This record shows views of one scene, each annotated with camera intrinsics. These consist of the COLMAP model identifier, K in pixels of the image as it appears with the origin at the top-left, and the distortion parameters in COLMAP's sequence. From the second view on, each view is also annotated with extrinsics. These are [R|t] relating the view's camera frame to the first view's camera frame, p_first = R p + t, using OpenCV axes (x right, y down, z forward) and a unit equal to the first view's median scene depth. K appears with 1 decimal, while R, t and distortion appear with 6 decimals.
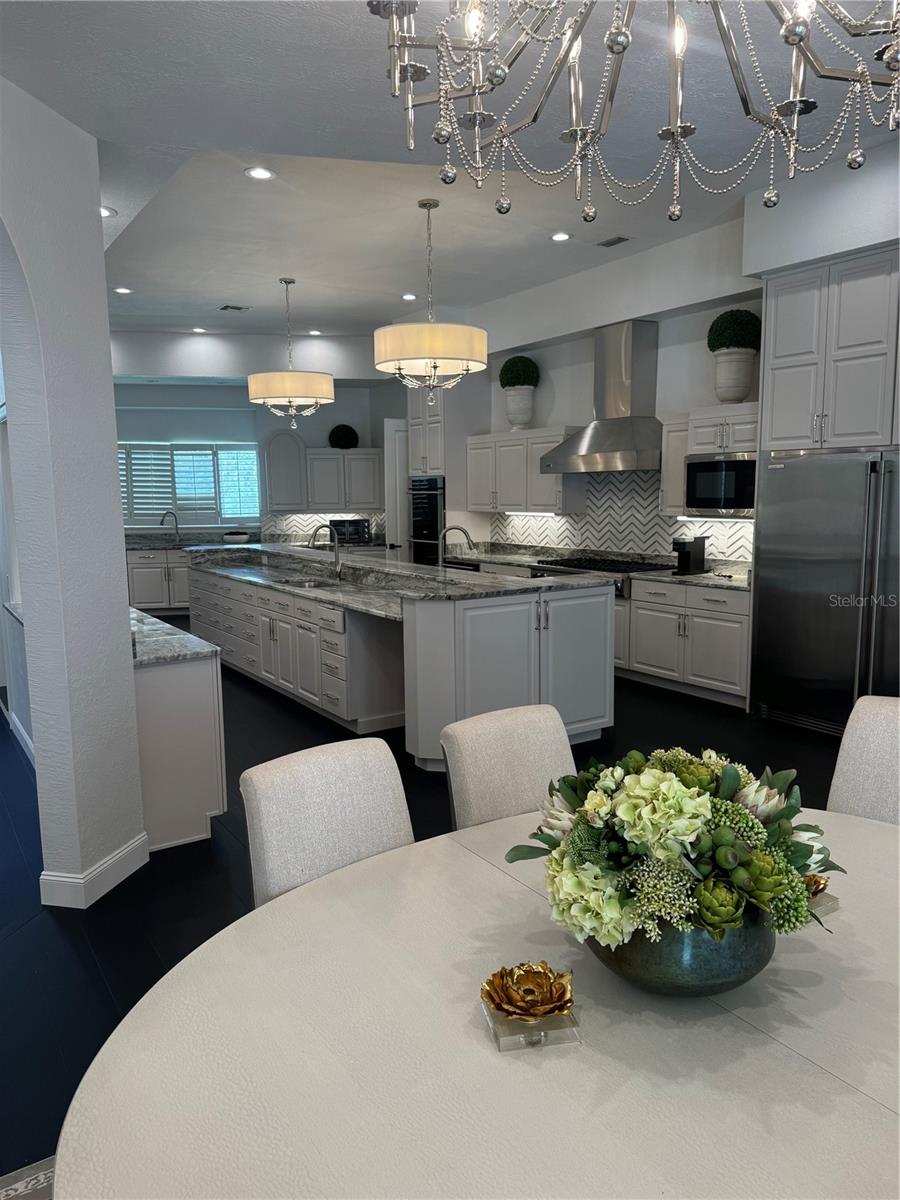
lens RADIAL K [[841.8, 0, 449.8], [0, 841.8, 607.3], [0, 0, 1]] dist [0.124595, -0.165229]
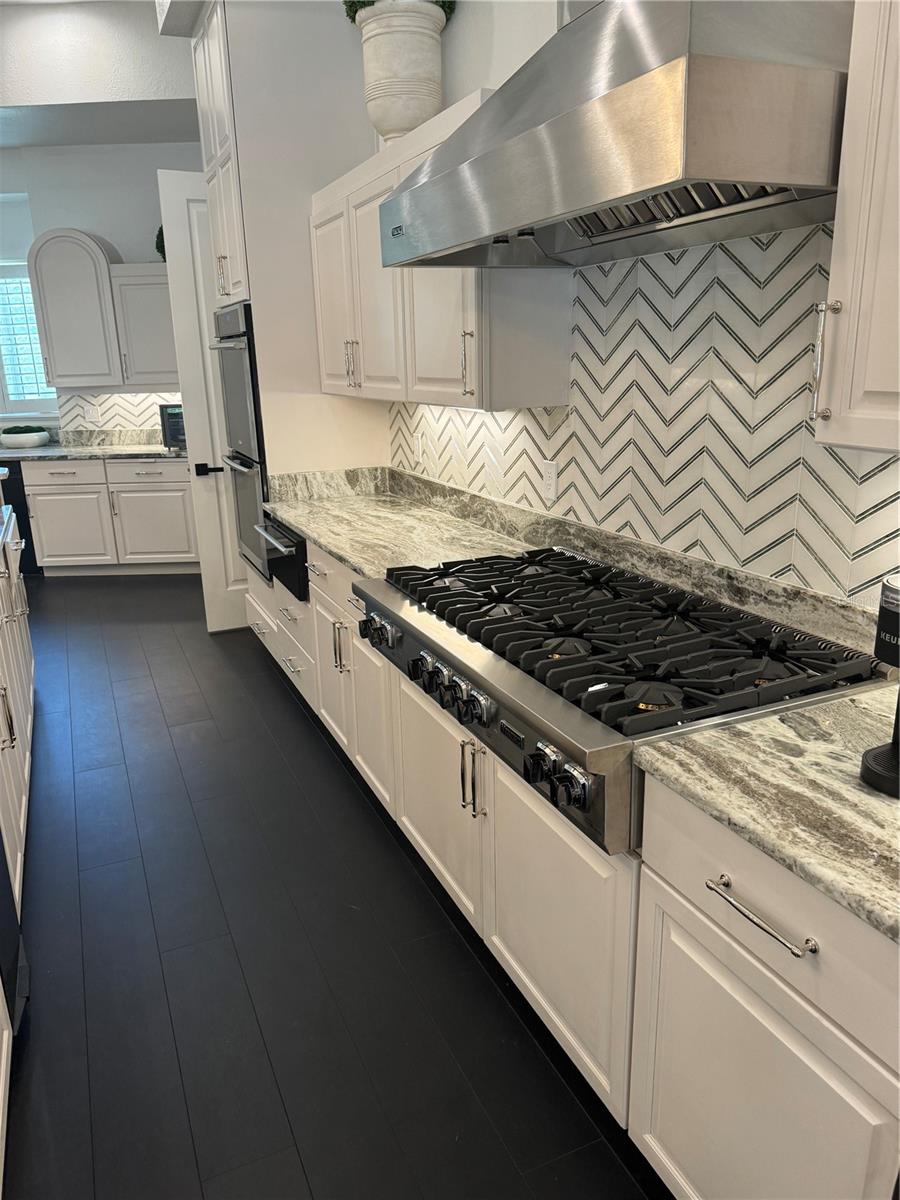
lens RADIAL K [[841.8, 0, 449.8], [0, 841.8, 607.3], [0, 0, 1]] dist [0.124595, -0.165229]
pose [[0.987533, 0.025655, -0.155305, 0.157622], [-0.000786, 0.987420, 0.158115, -0.081907], [0.157408, -0.156022, 0.975131, 0.632895]]
